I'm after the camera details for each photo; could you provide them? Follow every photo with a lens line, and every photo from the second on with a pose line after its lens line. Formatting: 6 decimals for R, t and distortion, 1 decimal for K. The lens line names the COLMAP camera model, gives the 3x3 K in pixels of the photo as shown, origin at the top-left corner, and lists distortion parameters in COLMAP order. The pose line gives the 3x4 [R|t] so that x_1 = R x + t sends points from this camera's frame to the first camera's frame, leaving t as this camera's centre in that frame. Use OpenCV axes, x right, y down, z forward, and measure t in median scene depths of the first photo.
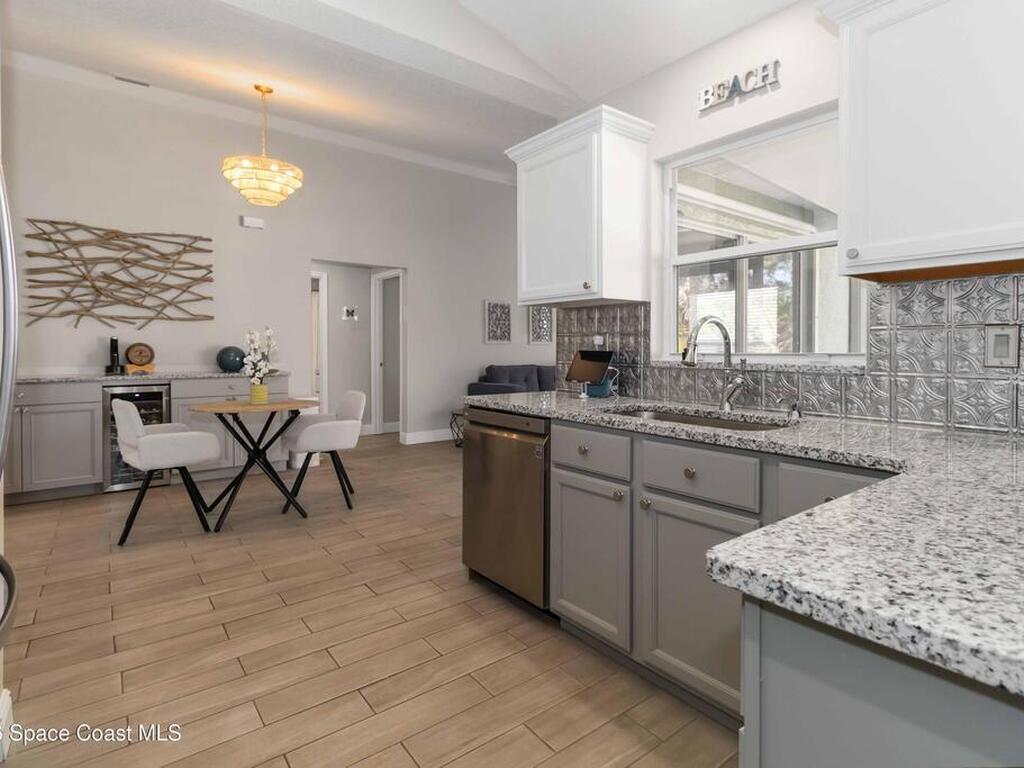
lens RADIAL K [[537.2, 0, 533.2], [0, 537.2, 354.8], [0, 0, 1]] dist [-0.002944, 0.000481]
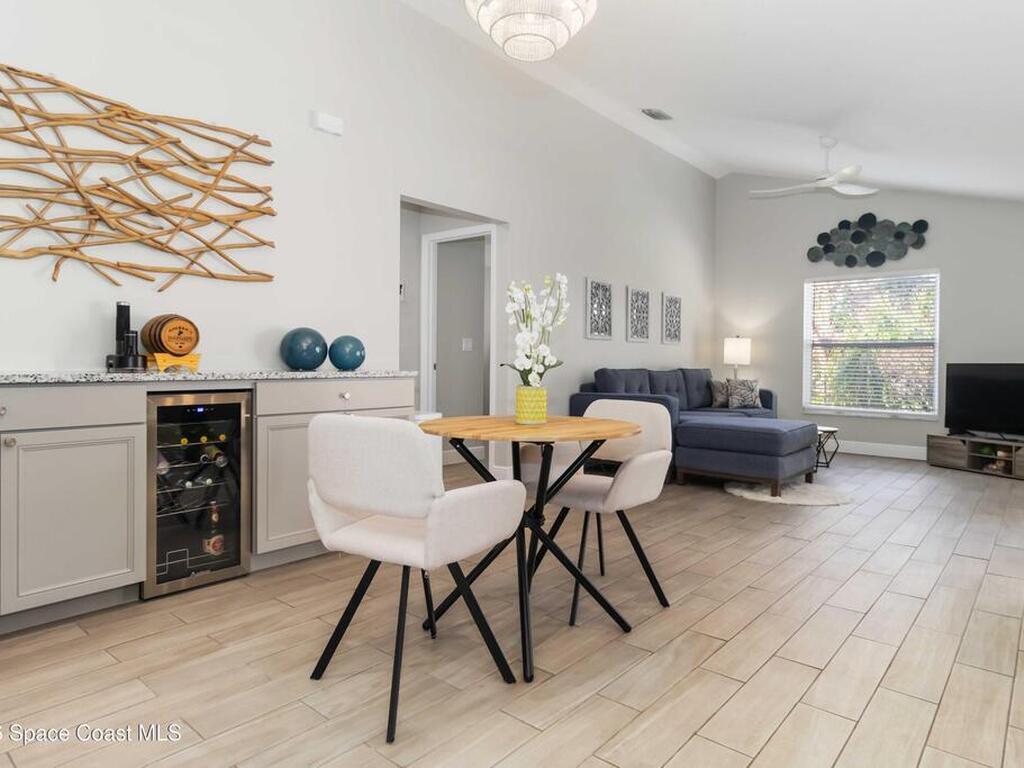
lens RADIAL K [[621.7, 0, 513.8], [0, 621.7, 374.8], [0, 0, 1]] dist [0.002605, 0.003495]
pose [[0.983535, 0.009597, 0.180465, -0.492166], [-0.012378, 0.999821, 0.014293, 0.025336], [-0.180295, -0.016291, 0.983478, 0.302166]]
